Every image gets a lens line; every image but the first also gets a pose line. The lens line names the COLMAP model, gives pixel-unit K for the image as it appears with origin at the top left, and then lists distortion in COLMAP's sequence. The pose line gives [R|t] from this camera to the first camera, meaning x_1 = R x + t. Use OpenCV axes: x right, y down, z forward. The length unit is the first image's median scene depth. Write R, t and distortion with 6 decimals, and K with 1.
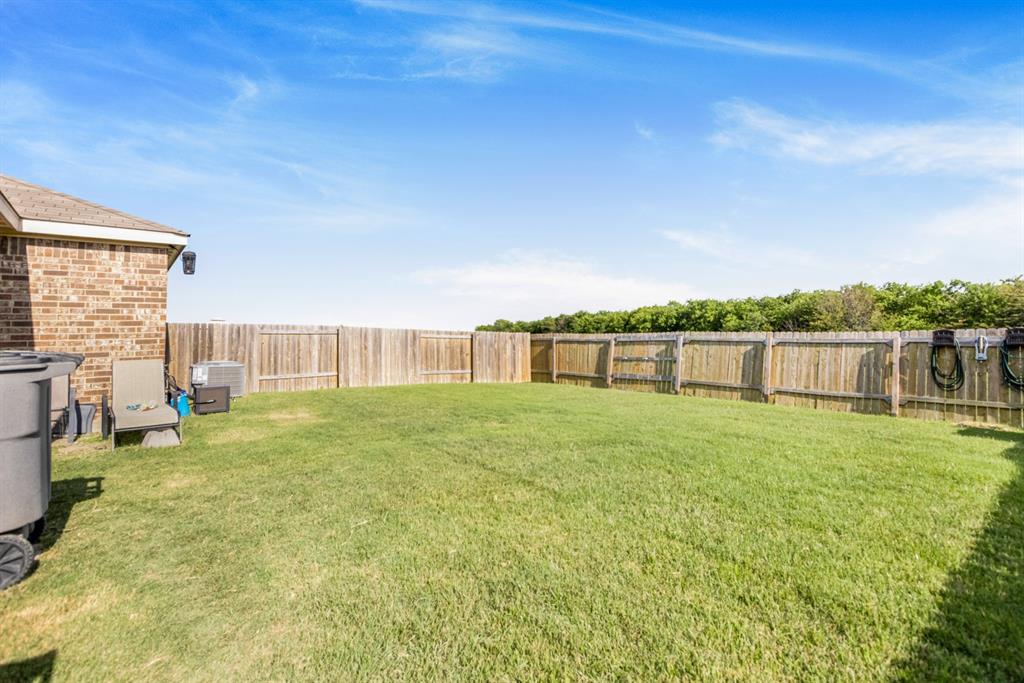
lens RADIAL K [[459.8, 0, 508.2], [0, 459.8, 337.6], [0, 0, 1]] dist [0.002988, 0.000145]
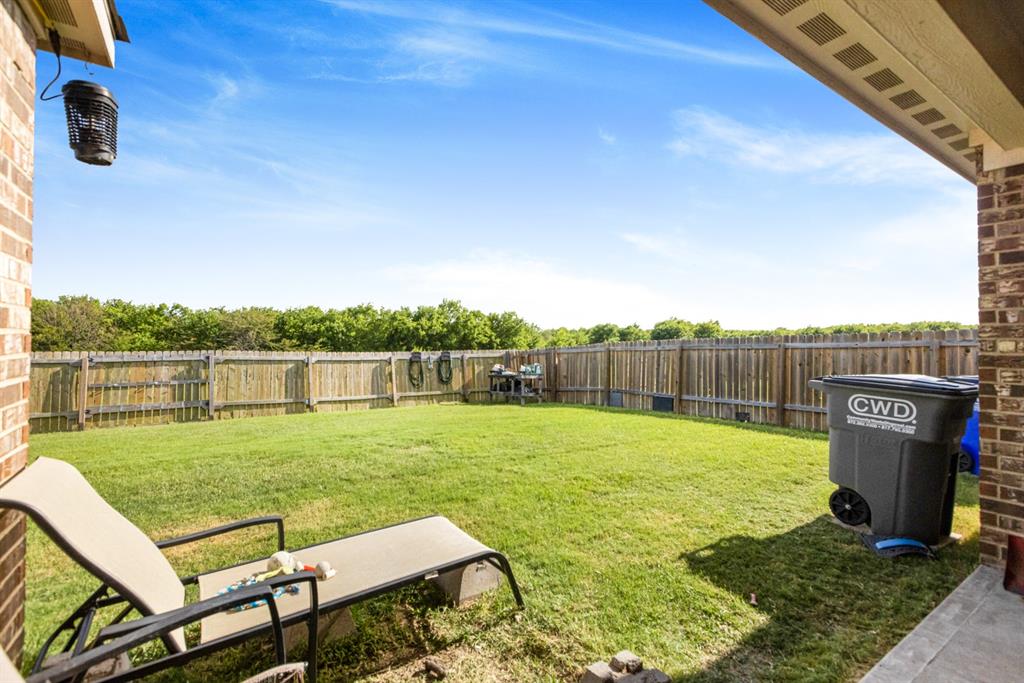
lens RADIAL K [[459.8, 0, 508.2], [0, 459.8, 337.6], [0, 0, 1]] dist [0.002988, 0.000145]
pose [[0.088209, 0.036734, 0.995424, -0.520201], [-0.002052, 0.999324, -0.036696, -0.005655], [-0.996100, 0.001195, 0.088225, 0.382861]]
